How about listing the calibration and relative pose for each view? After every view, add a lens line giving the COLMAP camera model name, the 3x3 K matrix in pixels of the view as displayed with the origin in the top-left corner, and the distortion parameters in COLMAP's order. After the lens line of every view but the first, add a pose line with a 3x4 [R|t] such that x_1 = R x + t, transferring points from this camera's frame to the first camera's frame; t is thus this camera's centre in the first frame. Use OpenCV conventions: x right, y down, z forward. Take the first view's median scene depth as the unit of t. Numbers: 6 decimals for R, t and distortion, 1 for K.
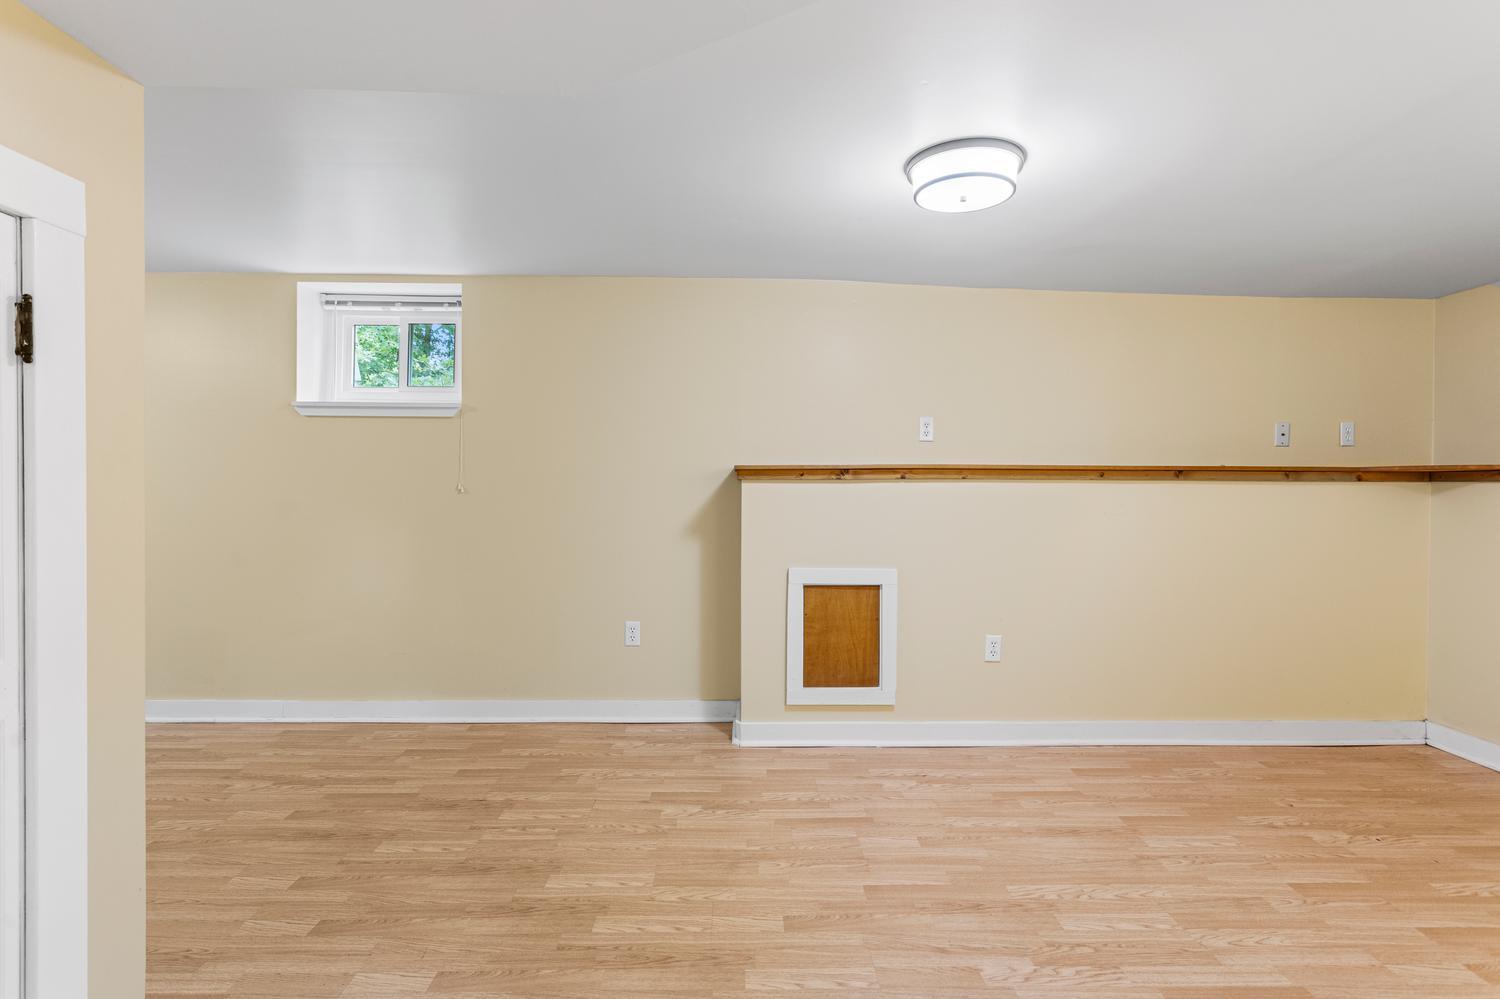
lens RADIAL K [[719.7, 0, 739.2], [0, 719.7, 492.7], [0, 0, 1]] dist [-0.000875, 0.002067]
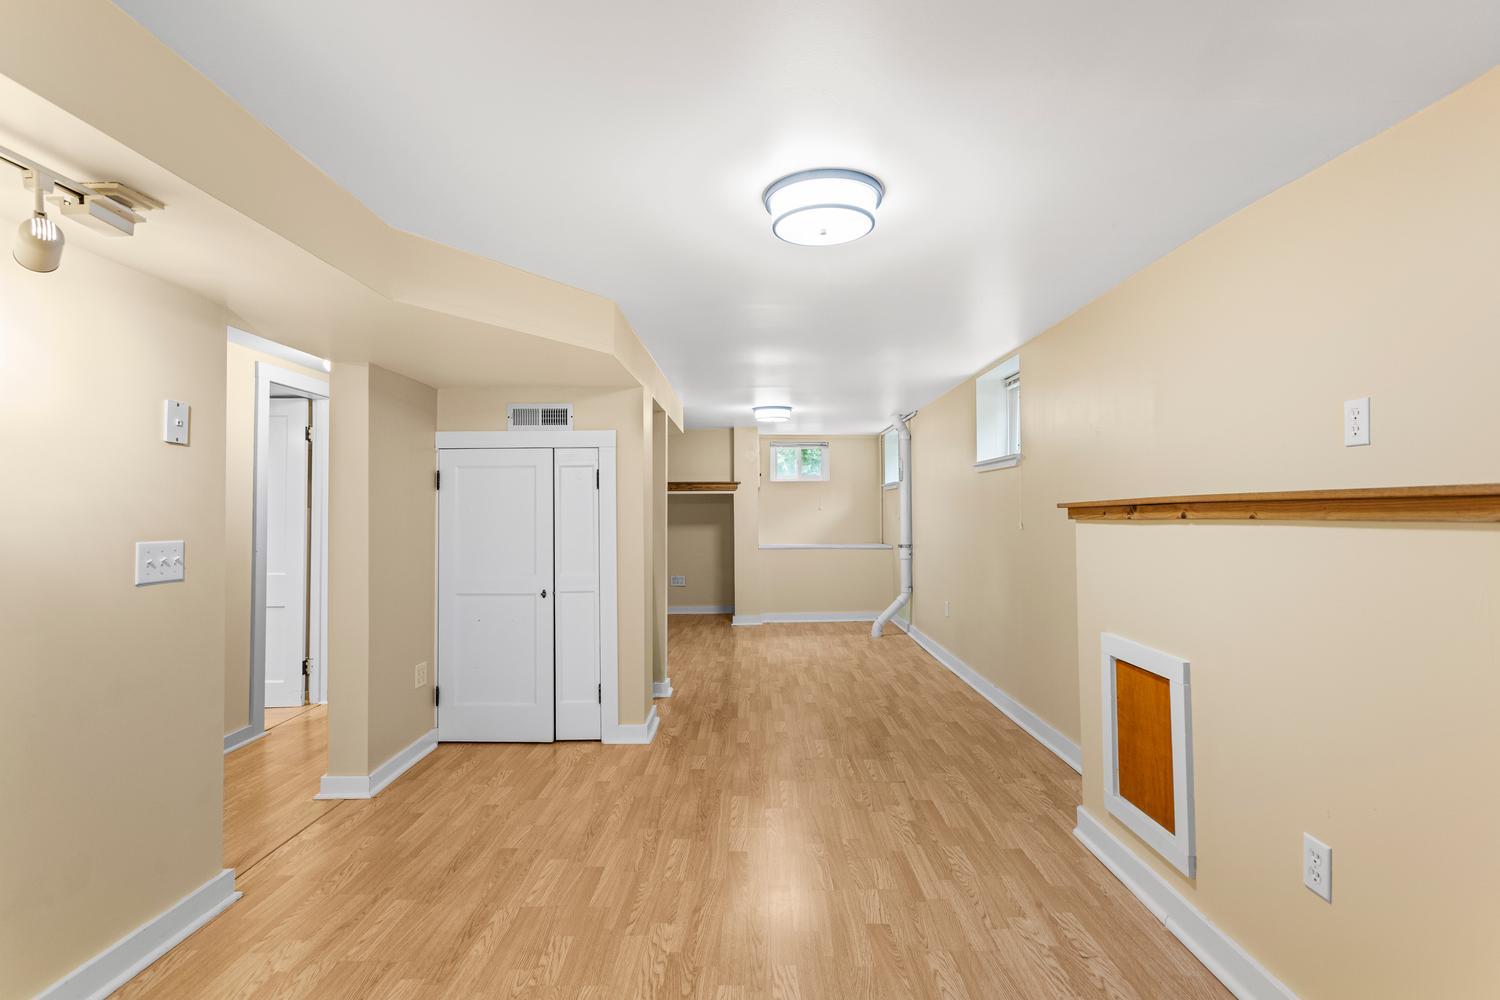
lens RADIAL K [[719.7, 0, 757.6], [0, 719.7, 493.8], [0, 0, 1]] dist [-0.000875, 0.002067]
pose [[-0.009006, -0.031045, -0.999477, 0.951895], [-0.009719, 0.999473, -0.030957, -0.019548], [0.999912, 0.009435, -0.009303, 0.694172]]
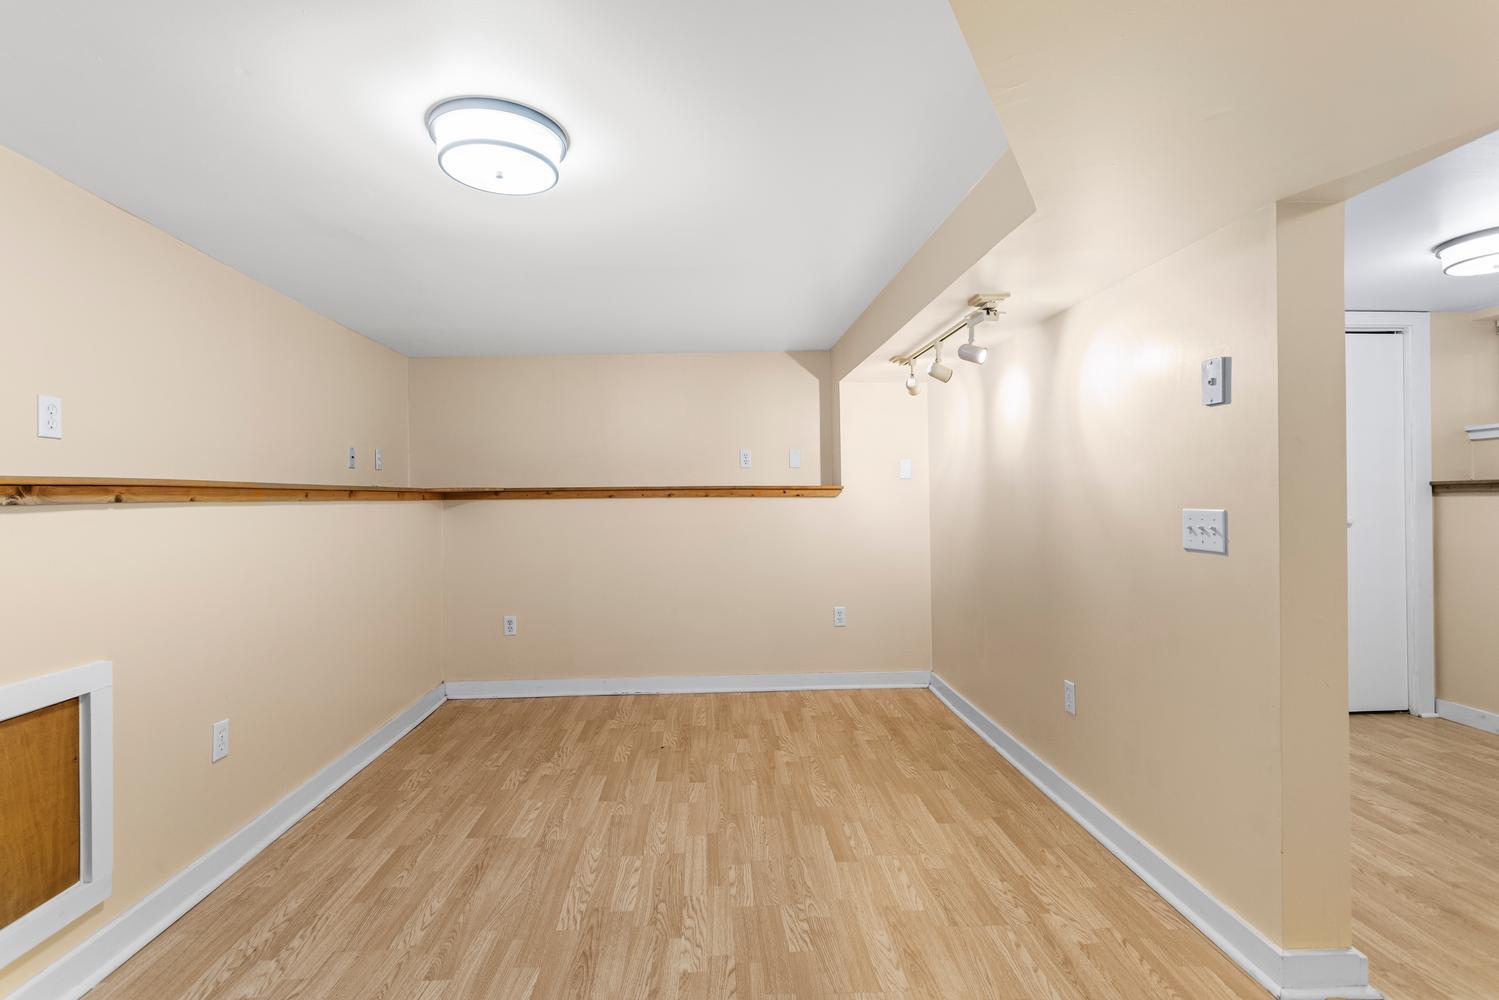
lens RADIAL K [[719.3, 0, 748.5], [0, 719.3, 497.3], [0, 0, 1]] dist [-0.000875, 0.002067]
pose [[-0.049163, -0.005666, 0.998775, -0.423191], [0.025456, 0.999652, 0.006924, -0.015897], [-0.998466, 0.025765, -0.049001, 0.566975]]
